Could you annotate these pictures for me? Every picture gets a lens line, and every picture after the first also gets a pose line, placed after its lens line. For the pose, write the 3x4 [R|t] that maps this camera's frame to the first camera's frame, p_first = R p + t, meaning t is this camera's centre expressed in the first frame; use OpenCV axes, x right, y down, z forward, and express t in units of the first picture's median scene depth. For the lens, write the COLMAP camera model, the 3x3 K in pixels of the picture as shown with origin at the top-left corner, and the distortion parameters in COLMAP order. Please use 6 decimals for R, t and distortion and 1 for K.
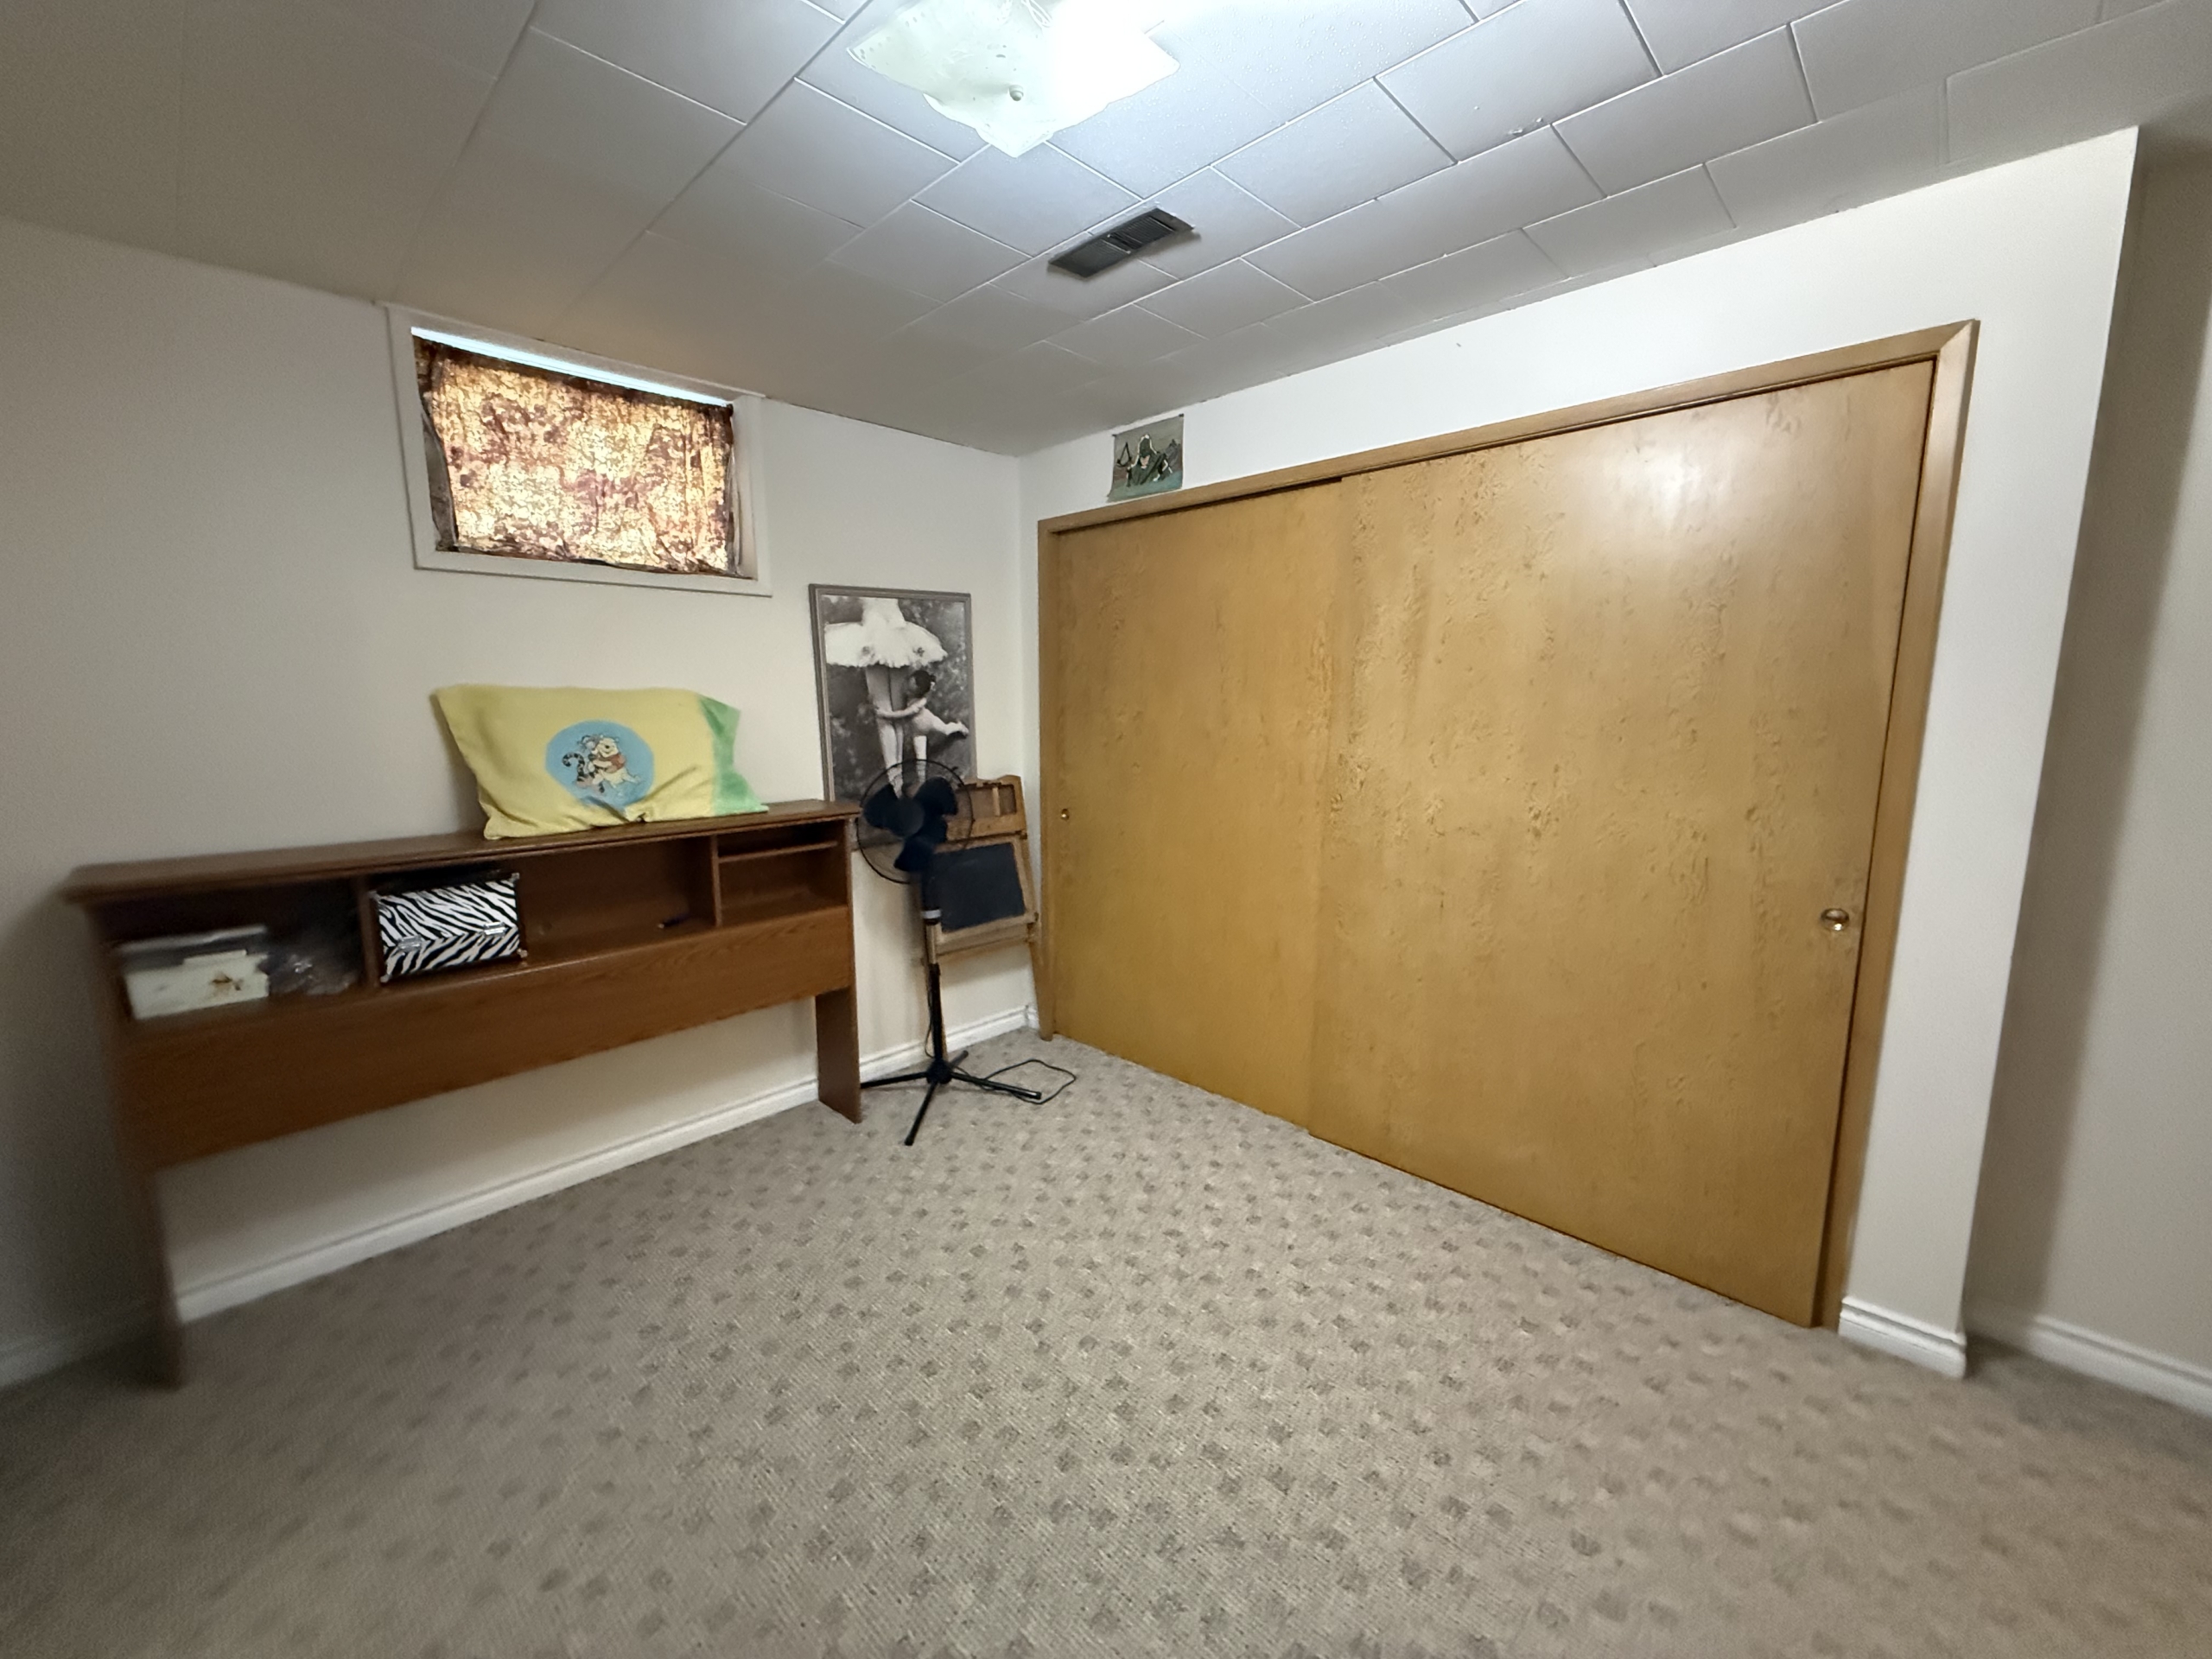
lens RADIAL K [[885.8, 0, 1106.2], [0, 885.8, 832.5], [0, 0, 1]] dist [0.005728, -0.000865]
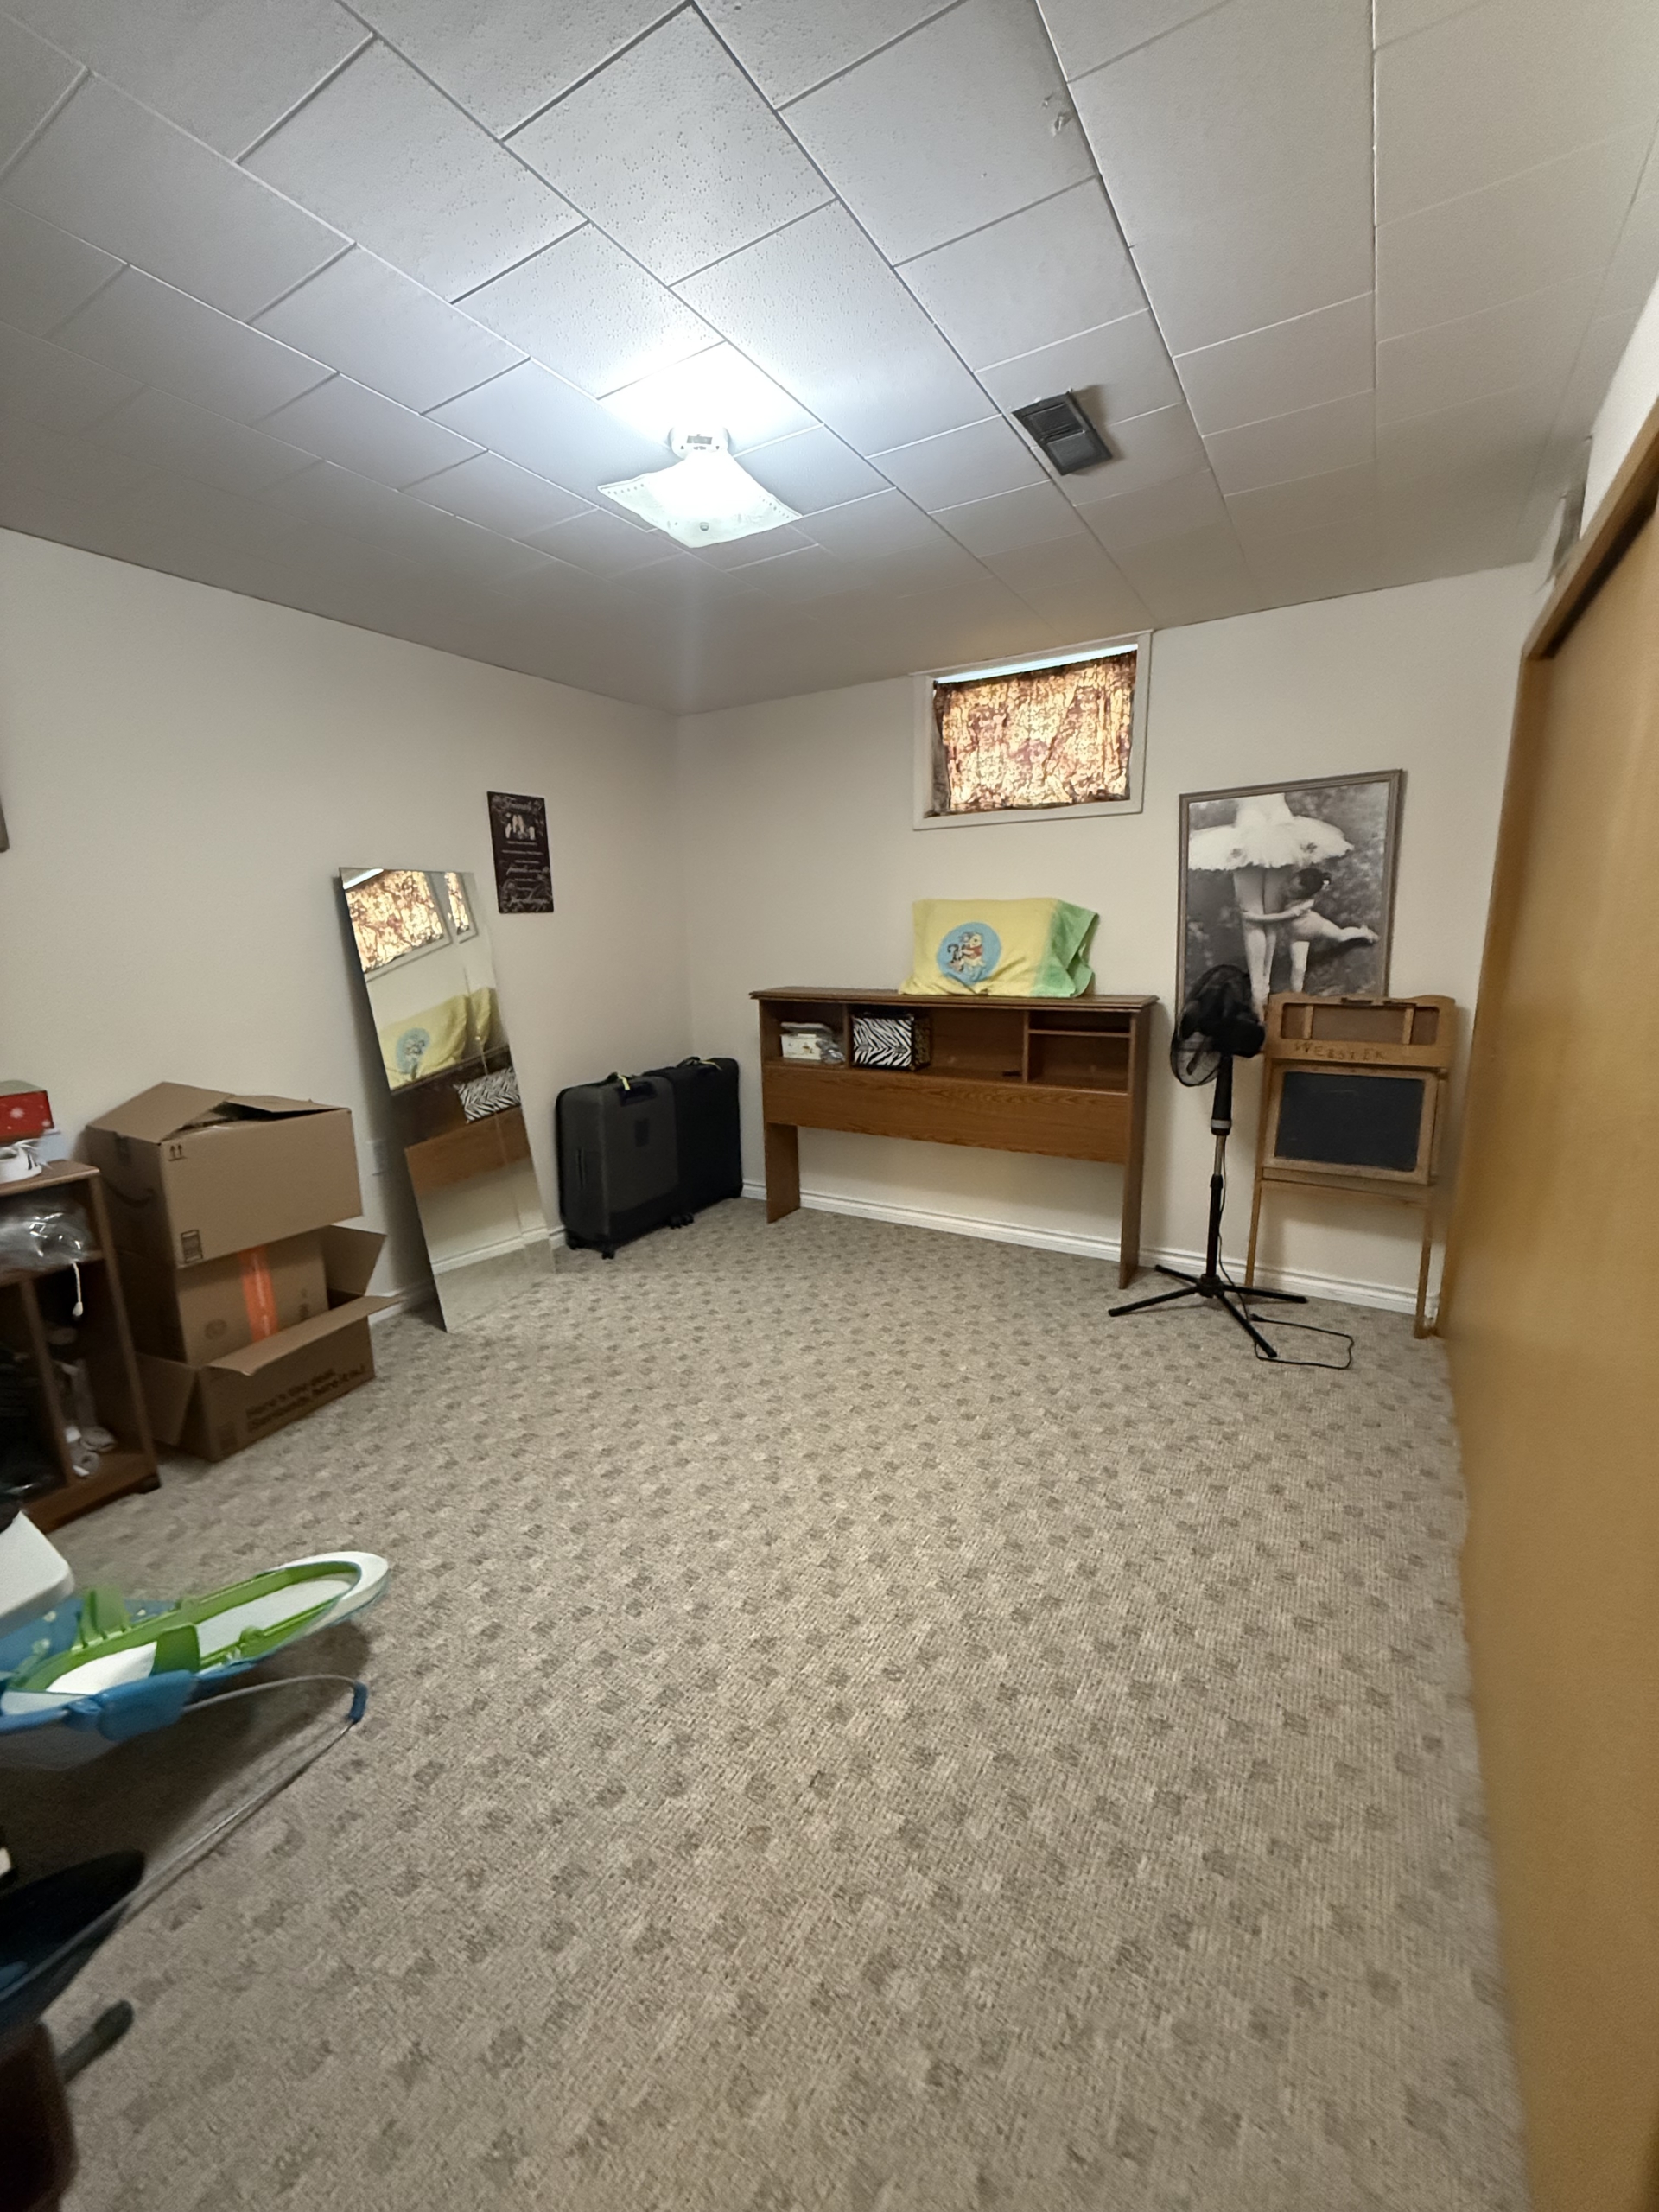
lens RADIAL K [[885.8, 0, 829.1], [0, 885.8, 1104.0], [0, 0, 1]] dist [0.005728, -0.000865]
pose [[0.222794, 0.196118, -0.954935, 0.740134], [-0.131147, 0.976681, 0.169987, -0.045768], [0.966004, 0.087365, 0.243319, 0.399095]]
